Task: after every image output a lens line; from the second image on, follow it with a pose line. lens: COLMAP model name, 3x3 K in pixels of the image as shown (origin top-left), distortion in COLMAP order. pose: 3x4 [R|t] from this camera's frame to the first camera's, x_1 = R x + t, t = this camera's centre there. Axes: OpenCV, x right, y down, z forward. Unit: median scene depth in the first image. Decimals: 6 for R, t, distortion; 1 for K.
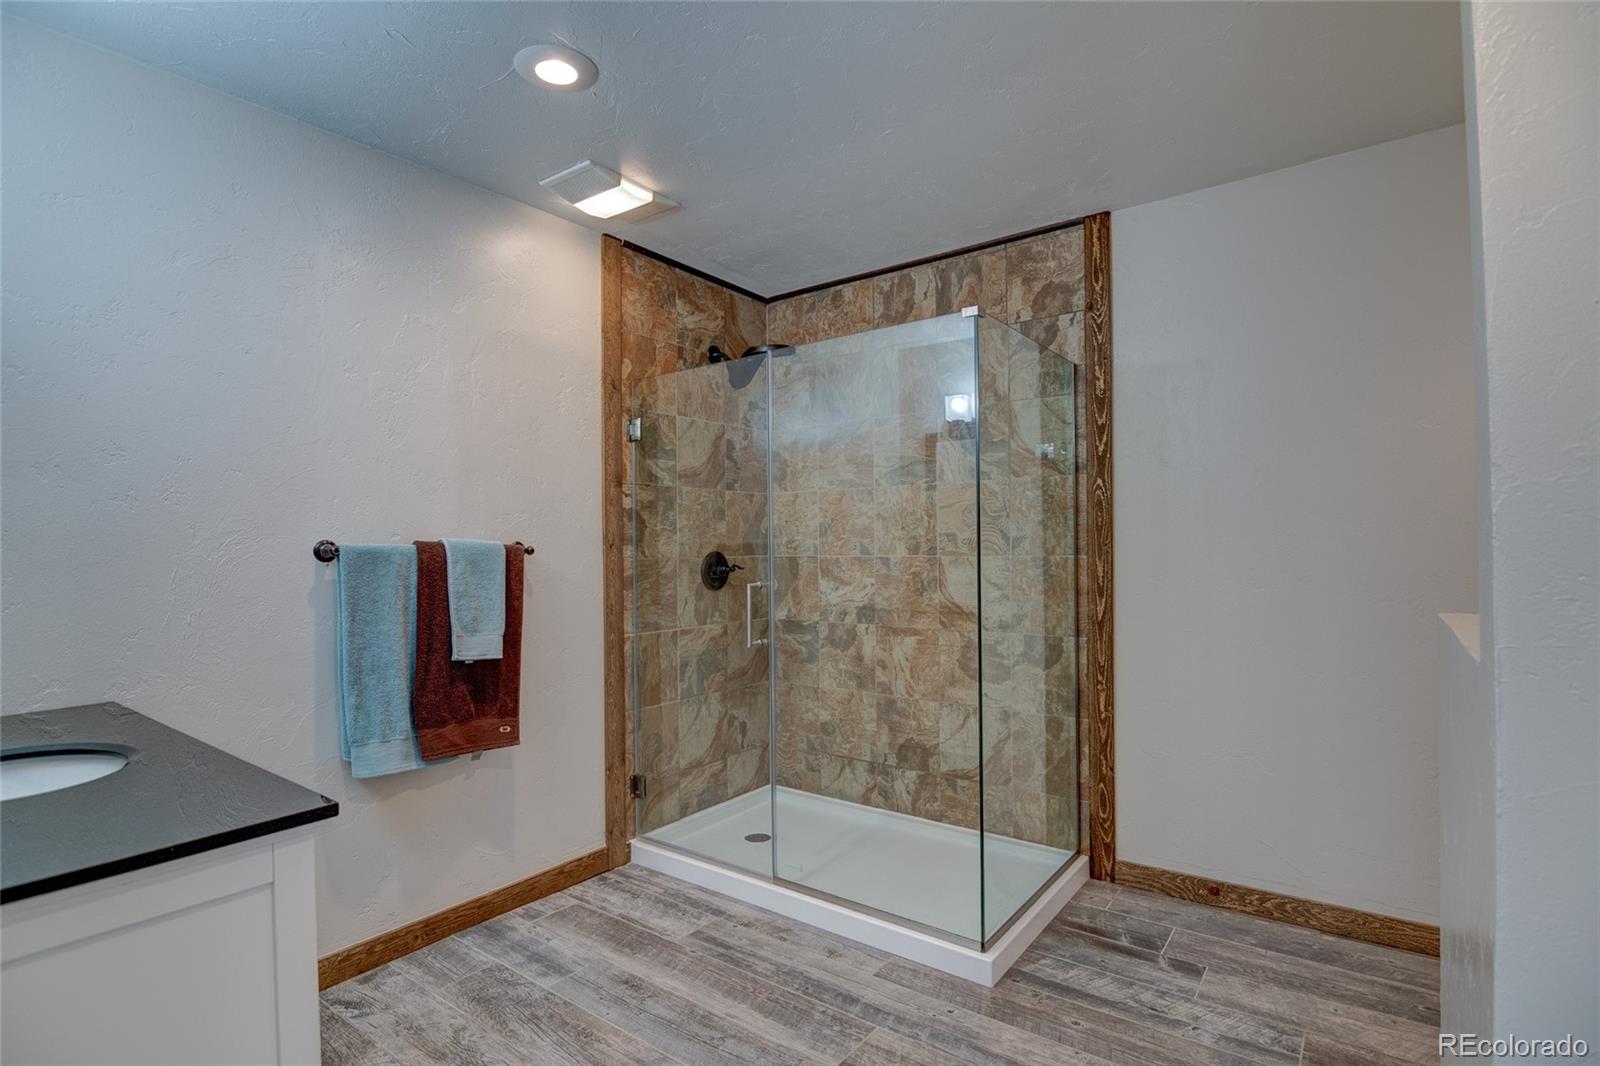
lens RADIAL K [[778.8, 0, 798.6], [0, 778.8, 539.5], [0, 0, 1]] dist [-0.015791, 0.000783]
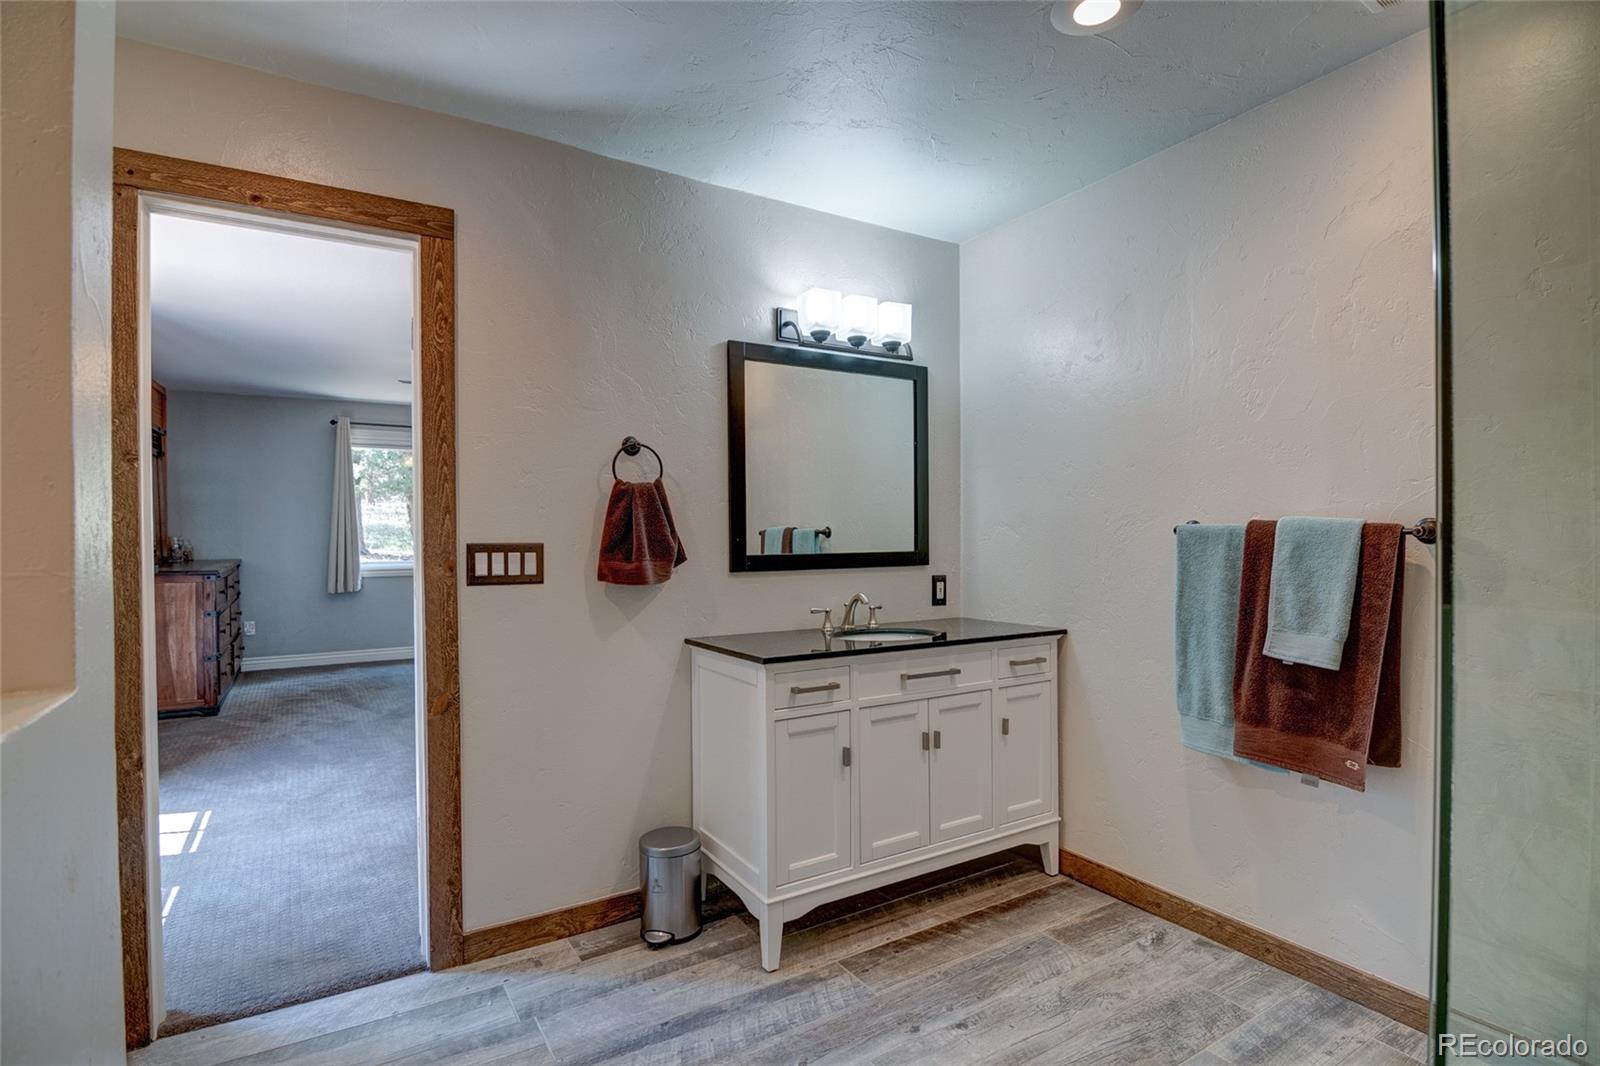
lens RADIAL K [[778.8, 0, 791.5], [0, 778.8, 542.5], [0, 0, 1]] dist [-0.015791, 0.000783]
pose [[-0.371680, 0.022658, -0.928084, 0.521442], [0.016766, 0.999703, 0.017692, 0.003170], [0.928210, -0.008985, -0.371949, 0.765531]]
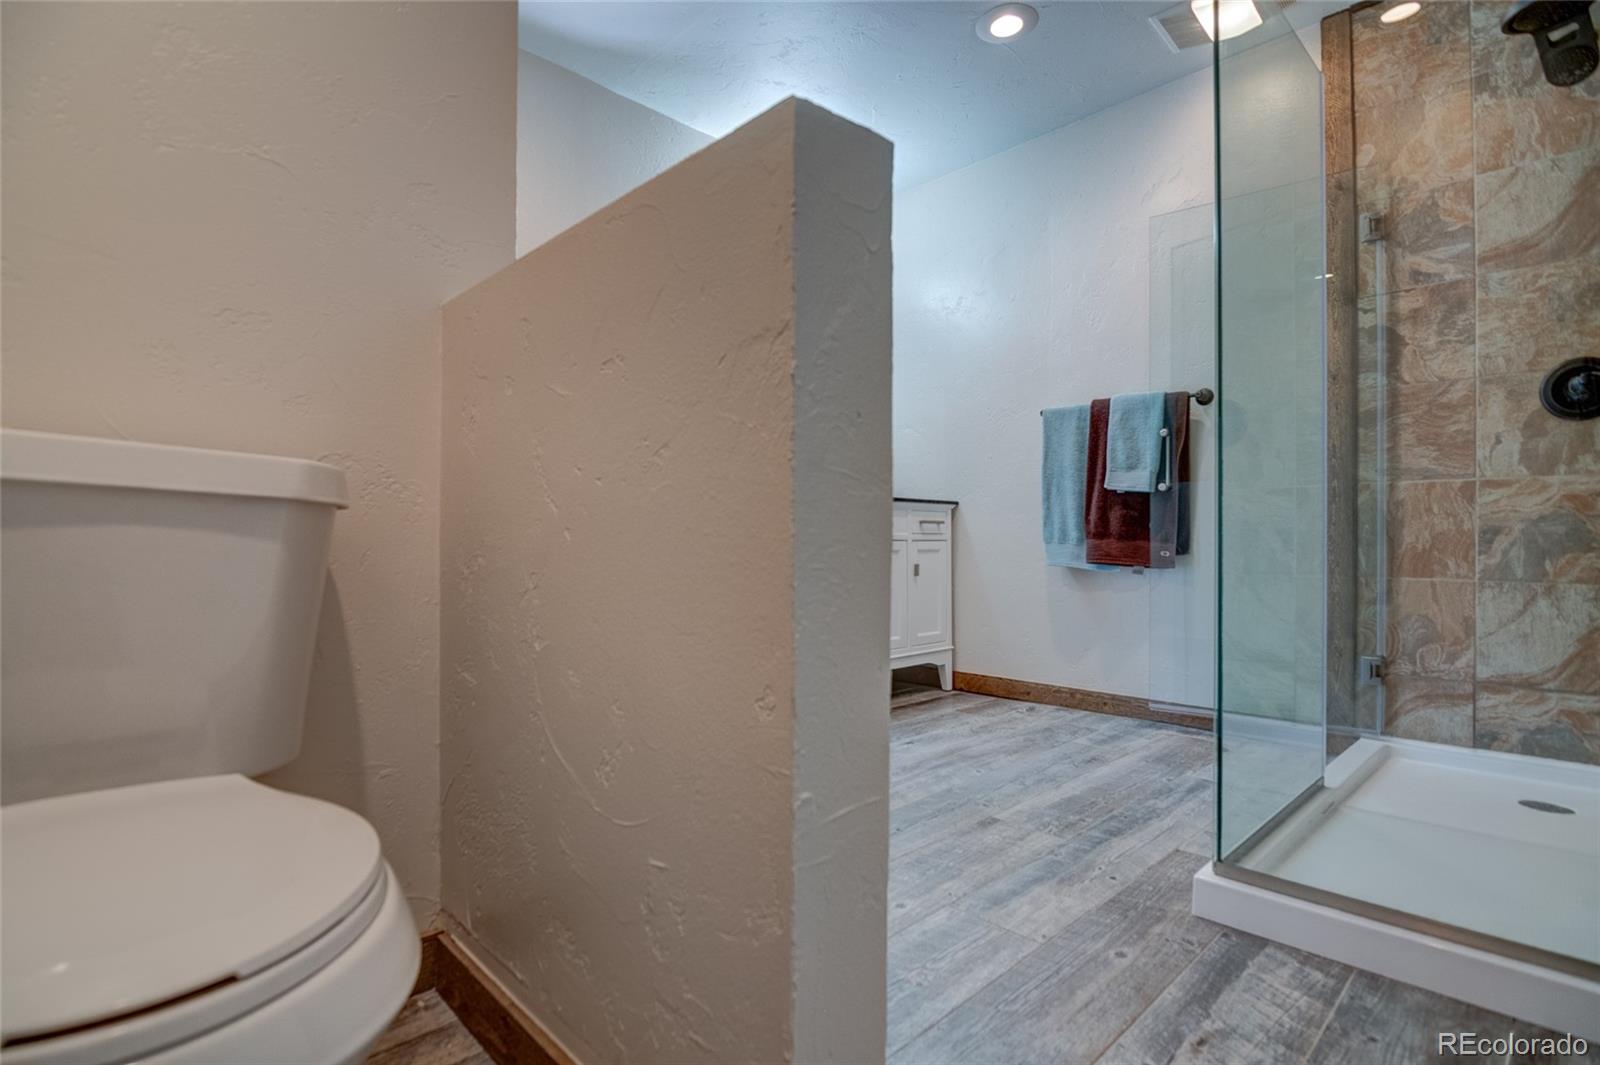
lens RADIAL K [[778.8, 0, 790.2], [0, 778.8, 539.5], [0, 0, 1]] dist [-0.015791, 0.000783]
pose [[-0.168217, 0.014392, -0.985645, 0.826140], [0.006870, 0.999886, 0.013427, 0.202536], [0.985726, -0.004512, -0.168297, 0.652091]]
